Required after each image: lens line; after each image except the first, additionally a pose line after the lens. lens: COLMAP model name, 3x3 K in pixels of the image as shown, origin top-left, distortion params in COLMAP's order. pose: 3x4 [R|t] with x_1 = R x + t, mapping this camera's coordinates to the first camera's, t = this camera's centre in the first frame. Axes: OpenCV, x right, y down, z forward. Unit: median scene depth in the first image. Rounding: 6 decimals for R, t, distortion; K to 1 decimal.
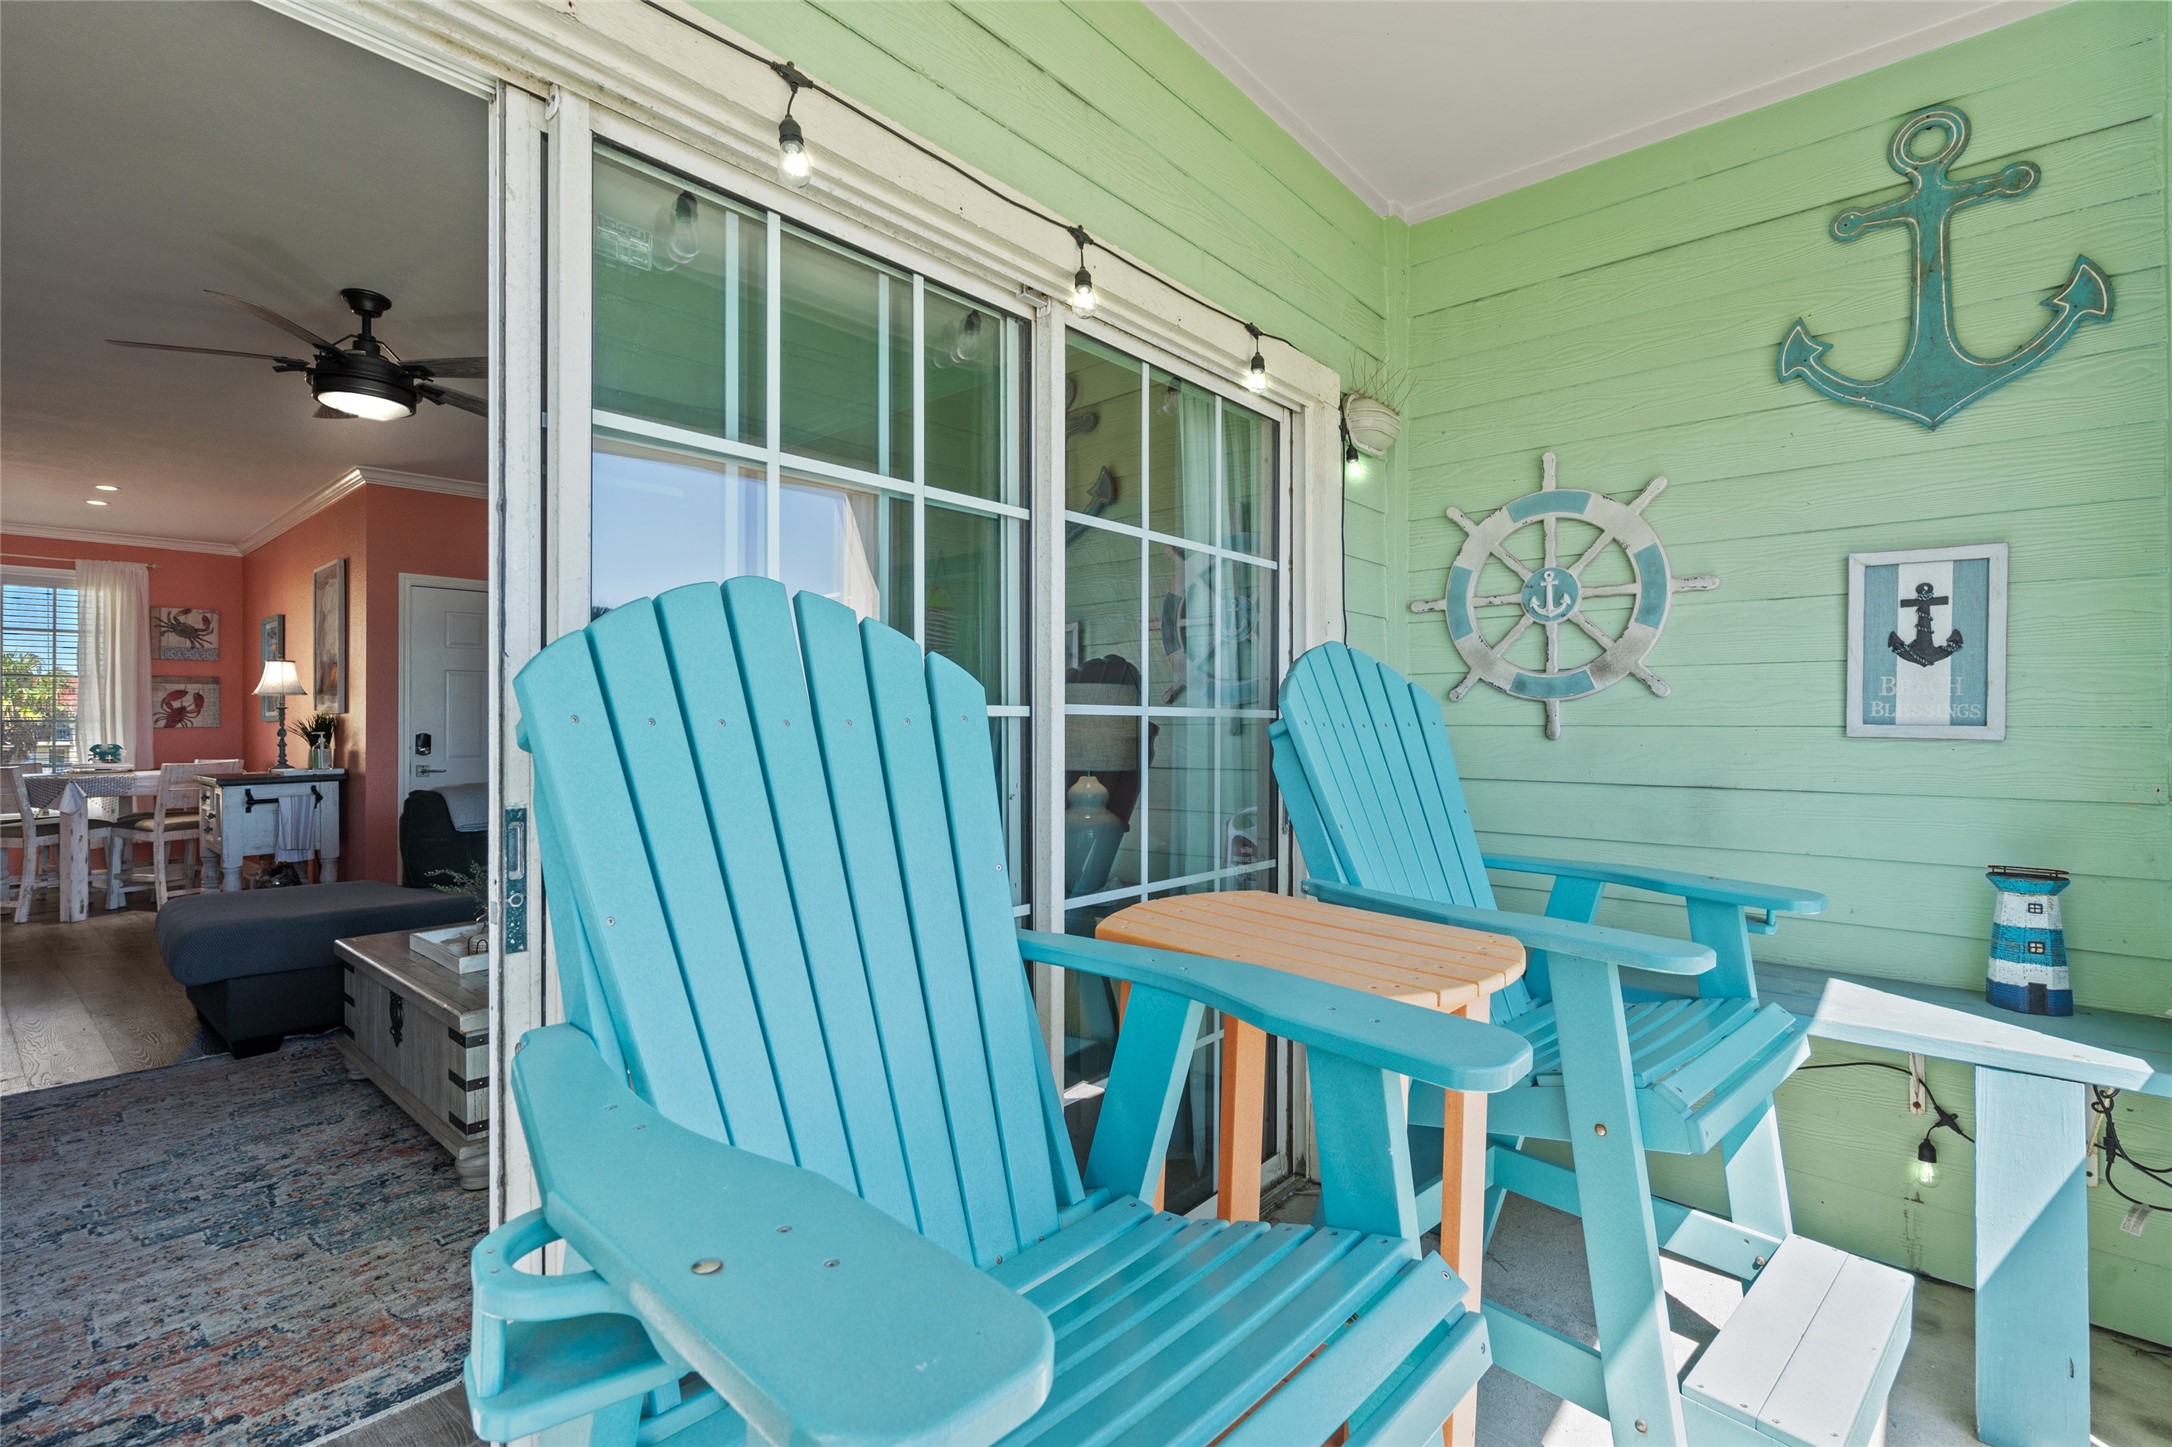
lens RADIAL K [[1000.2, 0, 1076.8], [0, 1000.2, 714.0], [0, 0, 1]] dist [-0.006592, 0.006395]
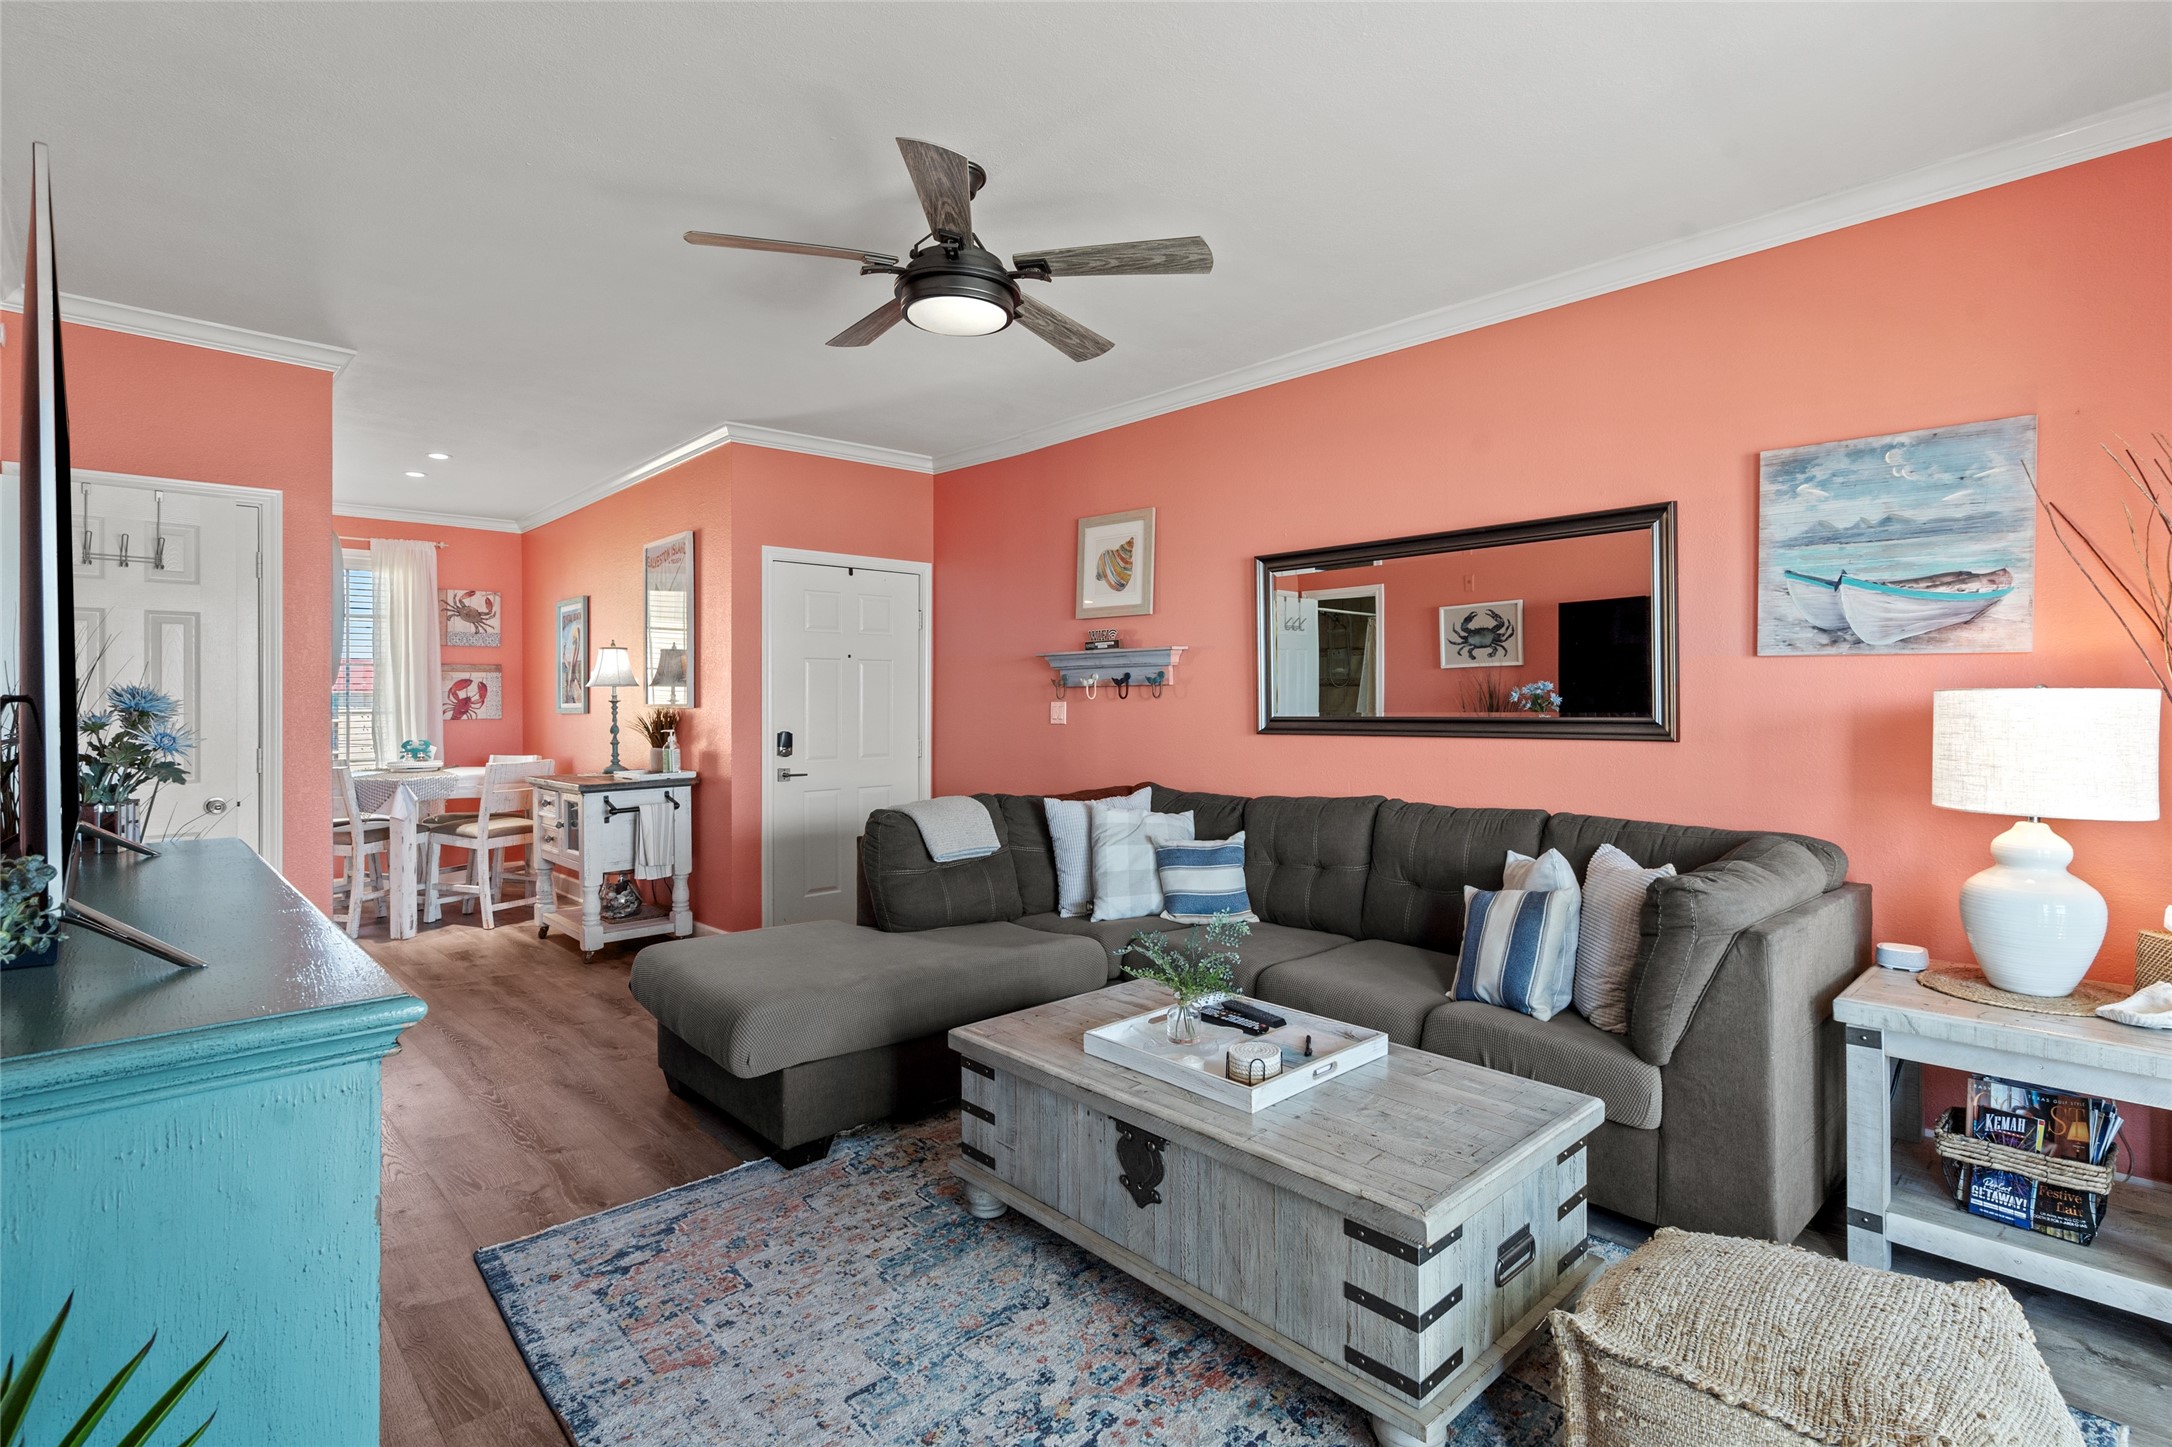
lens RADIAL K [[1000.2, 0, 1104.3], [0, 1000.2, 718.8], [0, 0, 1]] dist [-0.006592, 0.006395]
pose [[0.997922, 0.005487, -0.064194, -0.314056], [-0.003921, 0.999693, 0.024481, -0.015147], [0.064309, -0.024178, 0.997637, 0.140633]]
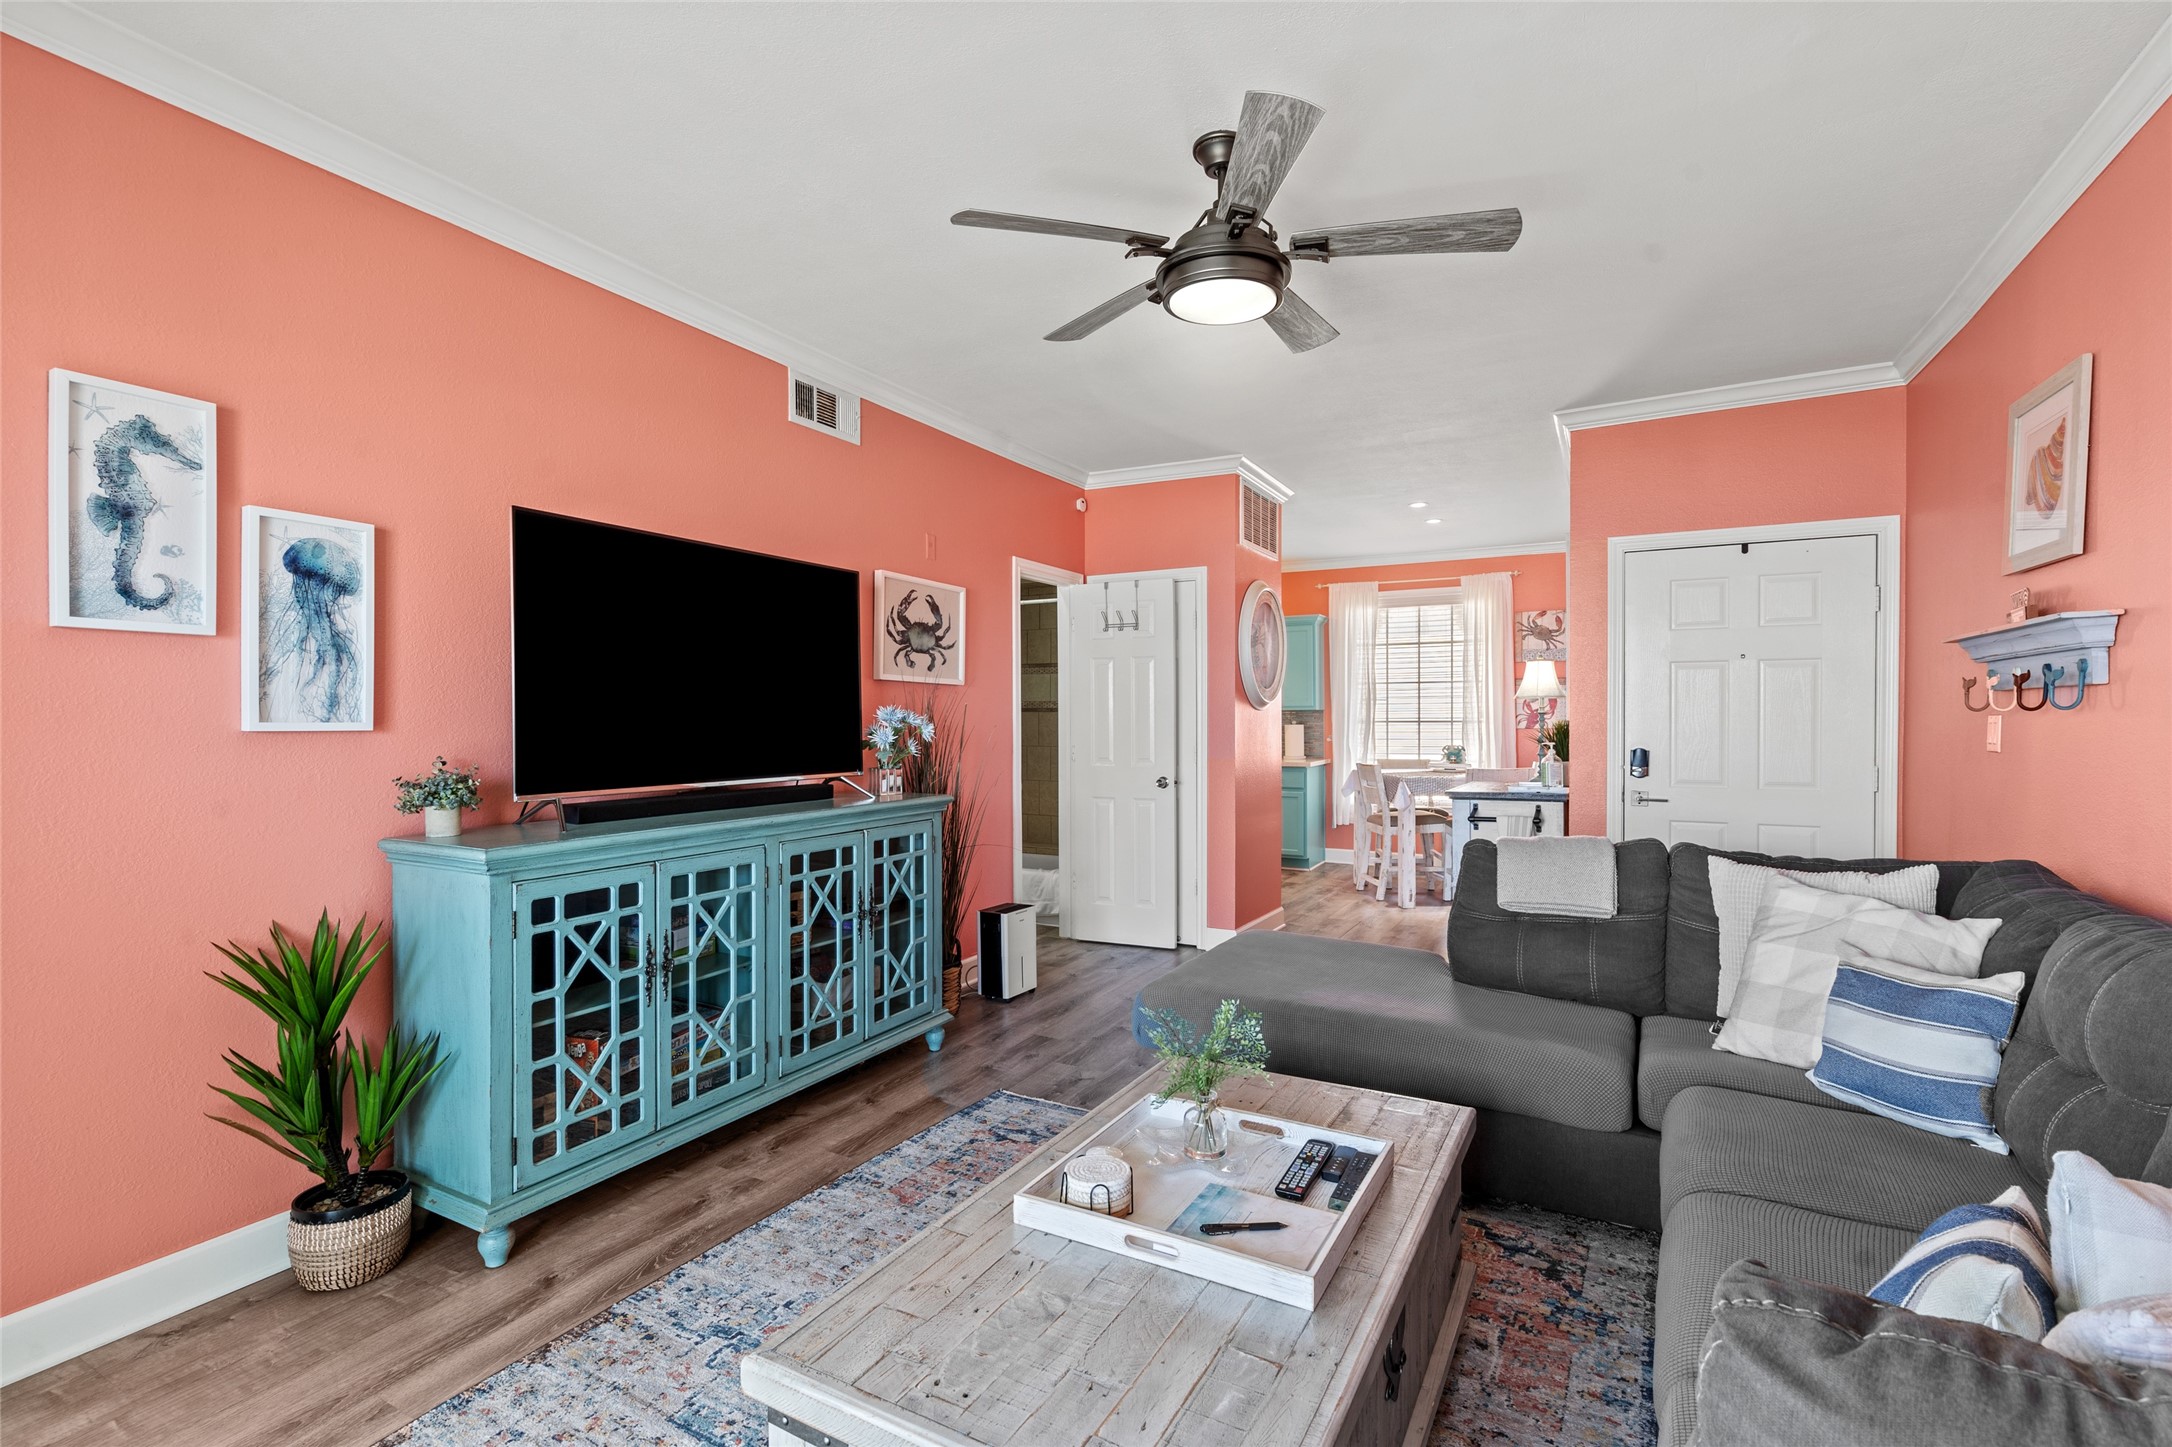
lens RADIAL K [[1000.2, 0, 1122.1], [0, 1000.2, 729.5], [0, 0, 1]] dist [-0.006592, 0.006395]
pose [[0.255911, 0.022388, -0.966441, -0.025355], [0.005615, 0.999680, 0.024645, -0.016598], [0.966684, -0.011734, 0.255703, 0.424257]]
